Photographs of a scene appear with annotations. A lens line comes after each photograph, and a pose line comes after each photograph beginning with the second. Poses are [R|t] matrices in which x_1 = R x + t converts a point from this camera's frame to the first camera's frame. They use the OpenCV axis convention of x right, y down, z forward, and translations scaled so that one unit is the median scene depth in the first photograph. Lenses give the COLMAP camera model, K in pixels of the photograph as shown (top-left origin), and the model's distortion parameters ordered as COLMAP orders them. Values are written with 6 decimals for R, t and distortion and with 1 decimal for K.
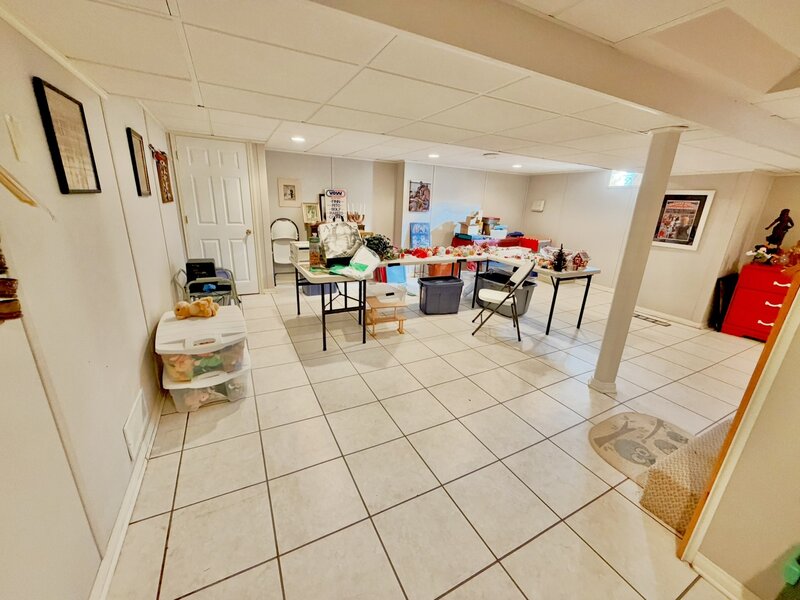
lens RADIAL K [[319.8, 0, 397.7], [0, 319.8, 298.5], [0, 0, 1]] dist [0.001491, -0.000298]
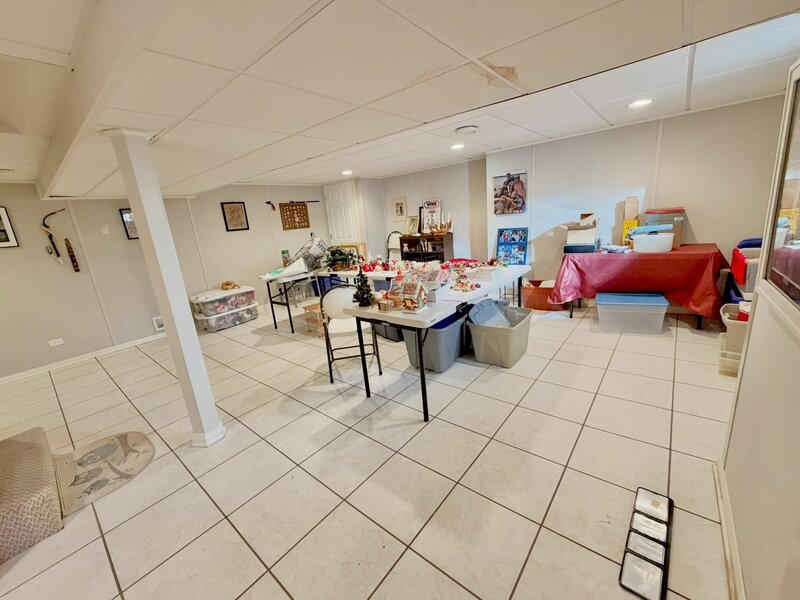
lens RADIAL K [[319.8, 0, 397.7], [0, 319.8, 304.2], [0, 0, 1]] dist [0.001491, -0.000298]
pose [[0.388121, 0.170428, -0.905713, 0.727652], [-0.160460, 0.980239, 0.115690, -0.115110], [0.907532, 0.100429, 0.407798, 0.508861]]
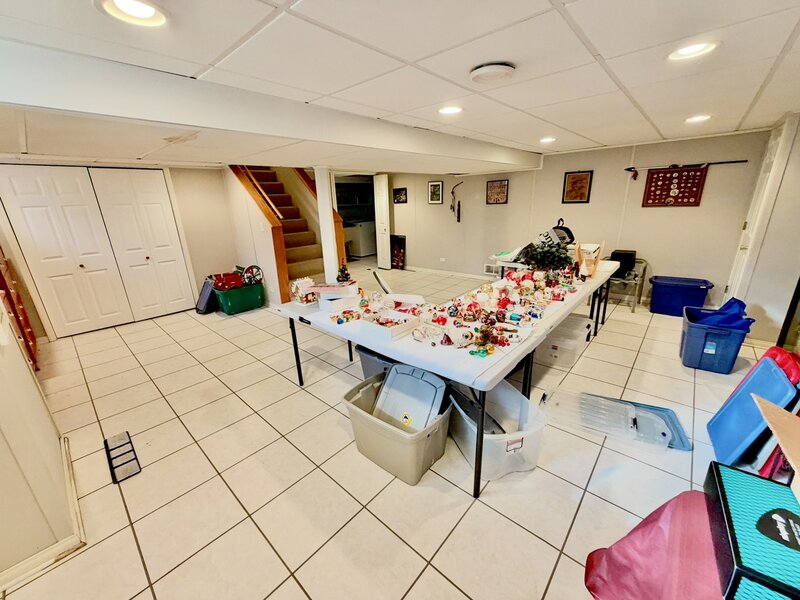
lens RADIAL K [[319.8, 0, 399.6], [0, 319.8, 300.7], [0, 0, 1]] dist [0.001491, -0.000298]
pose [[-0.932994, 0.105953, -0.343941, 0.401739], [-0.101290, 0.839743, 0.533453, -0.350960], [0.345343, 0.532546, -0.772744, 1.132168]]
